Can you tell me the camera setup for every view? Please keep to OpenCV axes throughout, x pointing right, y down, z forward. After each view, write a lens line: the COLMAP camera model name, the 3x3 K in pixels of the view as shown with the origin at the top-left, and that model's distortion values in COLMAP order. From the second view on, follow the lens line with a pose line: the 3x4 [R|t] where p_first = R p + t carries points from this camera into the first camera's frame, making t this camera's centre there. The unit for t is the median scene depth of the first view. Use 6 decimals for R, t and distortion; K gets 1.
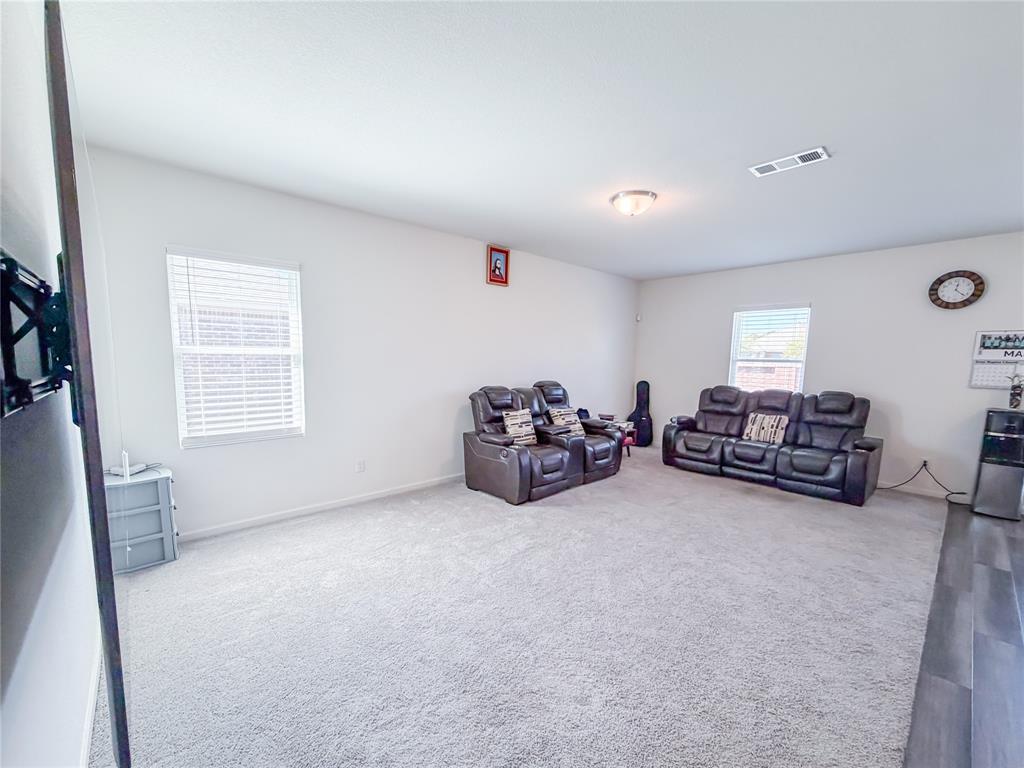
lens RADIAL K [[417.5, 0, 494.3], [0, 417.5, 404.4], [0, 0, 1]] dist [-0.001162, 0.000410]
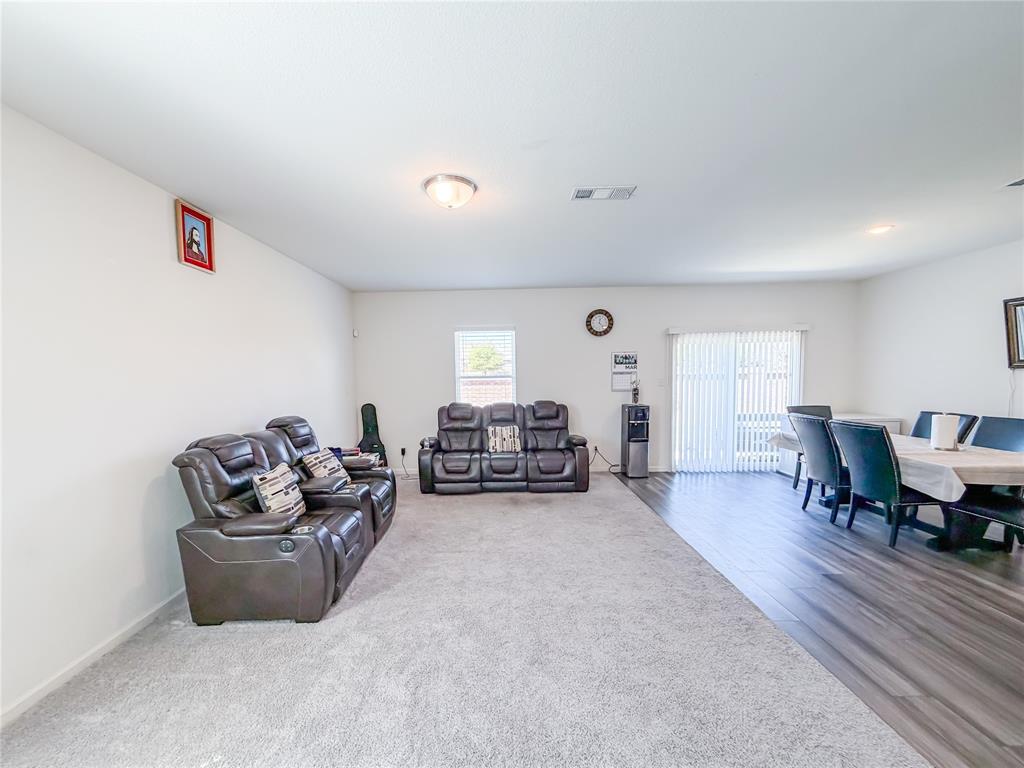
lens RADIAL K [[417.5, 0, 494.3], [0, 417.5, 404.4], [0, 0, 1]] dist [-0.001162, 0.000410]
pose [[0.672797, -0.083838, 0.735062, -0.181613], [0.112472, 0.993601, 0.010381, -0.053513], [-0.731228, 0.075690, 0.677921, 0.314533]]
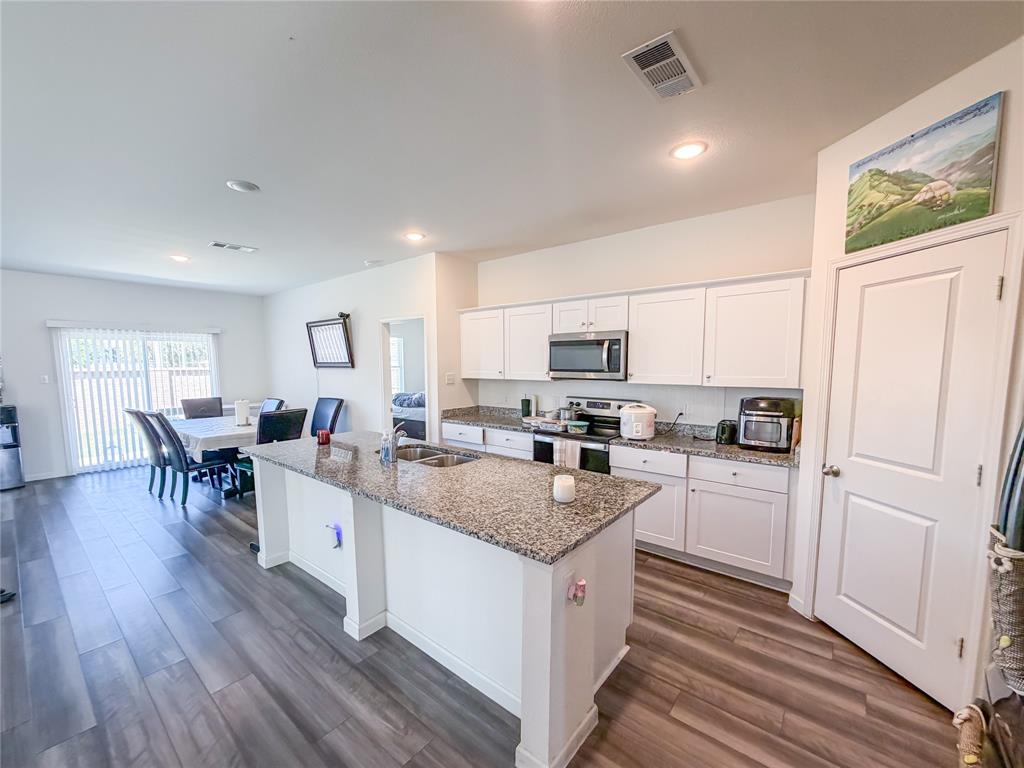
lens RADIAL K [[409.3, 0, 507.8], [0, 409.3, 414.8], [0, 0, 1]] dist [-0.002059, -0.000097]
pose [[-0.164381, -0.141013, 0.976265, -0.216888], [0.115432, 0.980178, 0.161015, 0.014148], [-0.979620, 0.139160, -0.144845, -0.322329]]
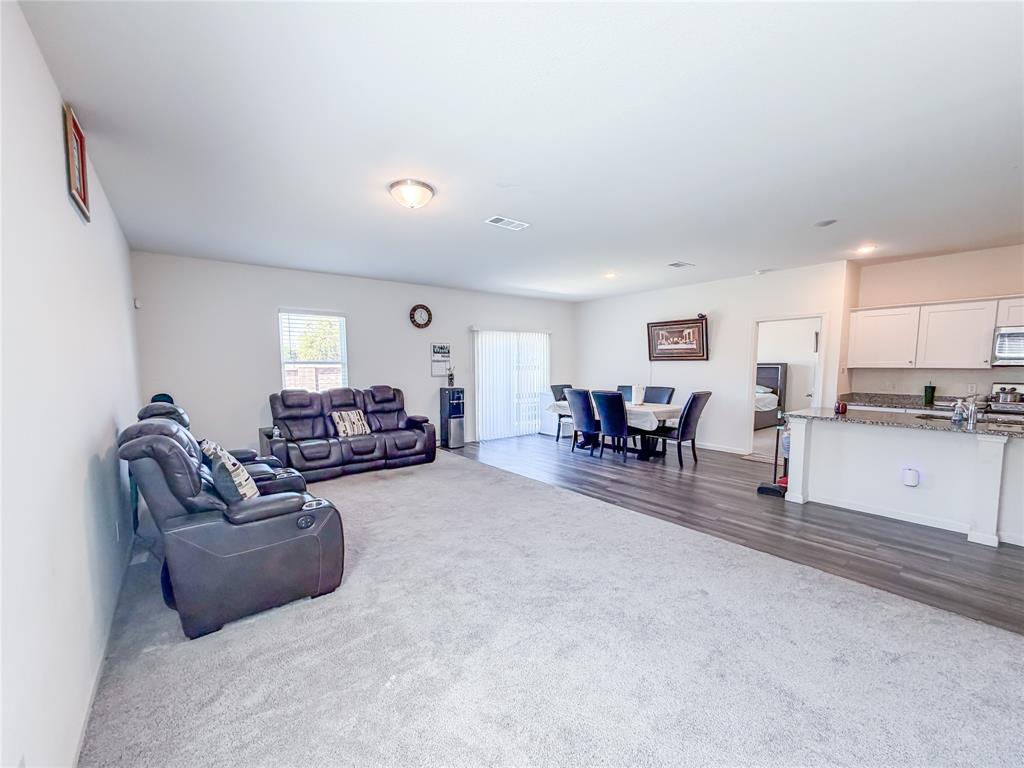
lens RADIAL K [[417.5, 0, 494.3], [0, 417.5, 404.4], [0, 0, 1]] dist [-0.001162, 0.000410]
pose [[0.078535, -0.112926, 0.990495, -0.474265], [0.119296, 0.987489, 0.103125, -0.070017], [-0.989748, 0.110063, 0.091024, 0.590643]]
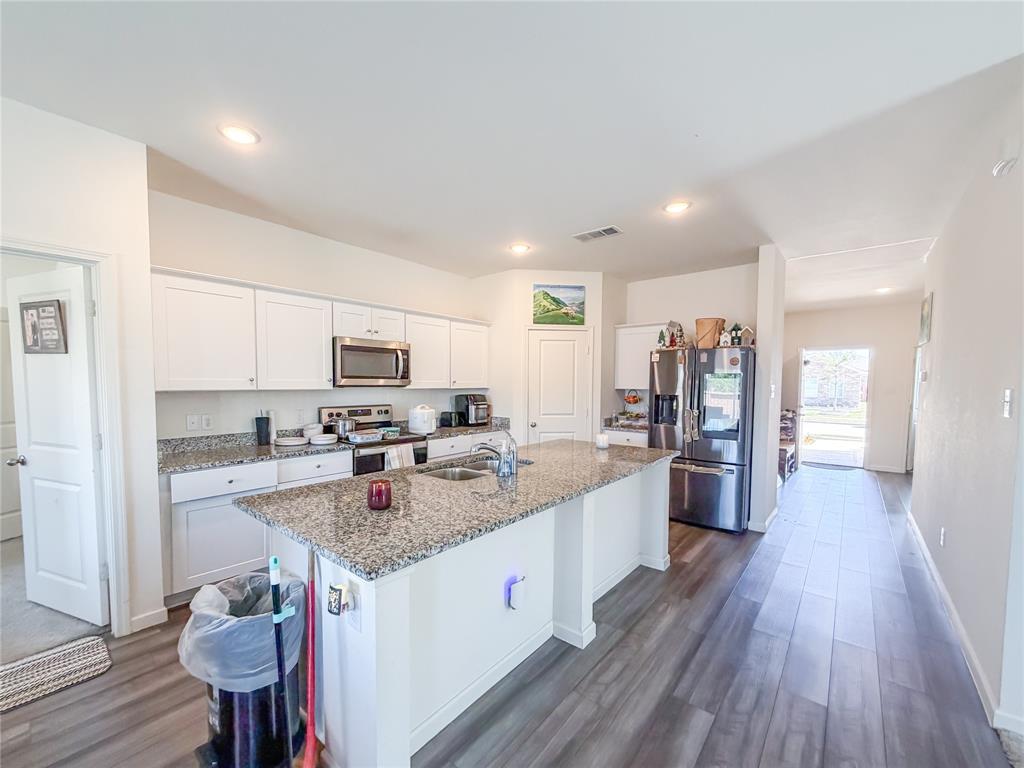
lens RADIAL K [[418.7, 0, 488.4], [0, 418.7, 403.9], [0, 0, 1]] dist [-0.001881, -0.000311]
pose [[-0.991153, -0.014292, -0.131949, 0.475904], [-0.035773, 0.986159, 0.161898, -0.015032], [0.127809, 0.165186, -0.977946, 0.269213]]
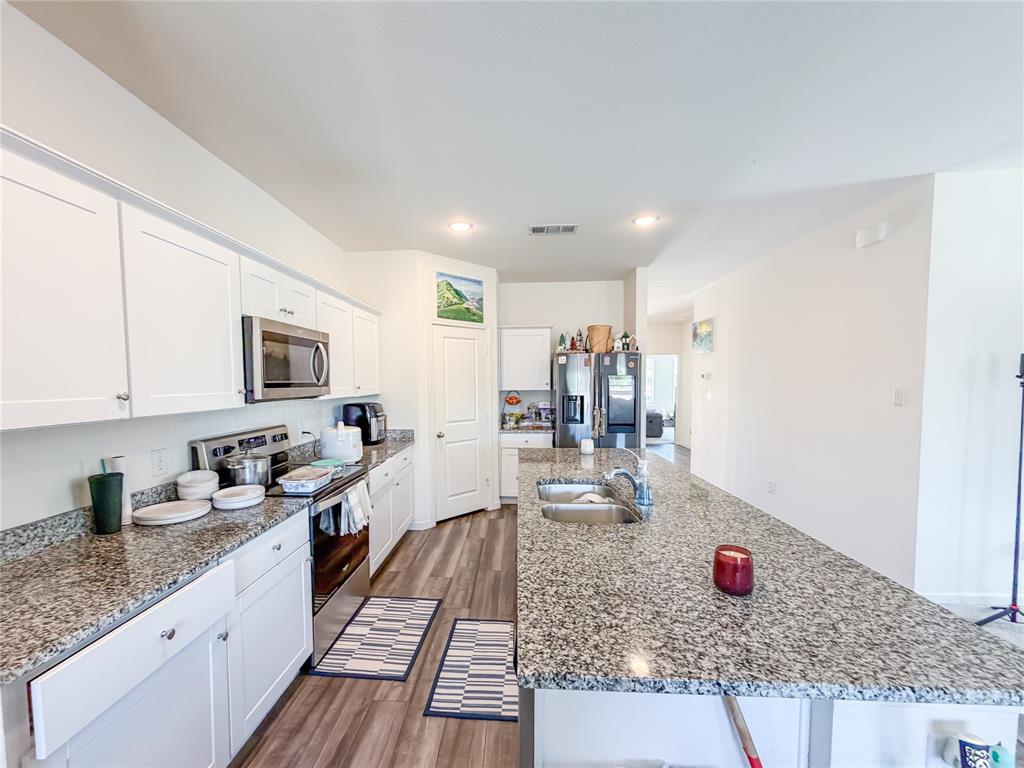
lens RADIAL K [[418.7, 0, 488.4], [0, 418.7, 403.9], [0, 0, 1]] dist [-0.001881, -0.000311]
pose [[-0.715852, 0.029848, -0.697614, 0.794565], [-0.083443, 0.988270, 0.127908, 0.012815], [0.693248, 0.149775, -0.704964, -0.048108]]
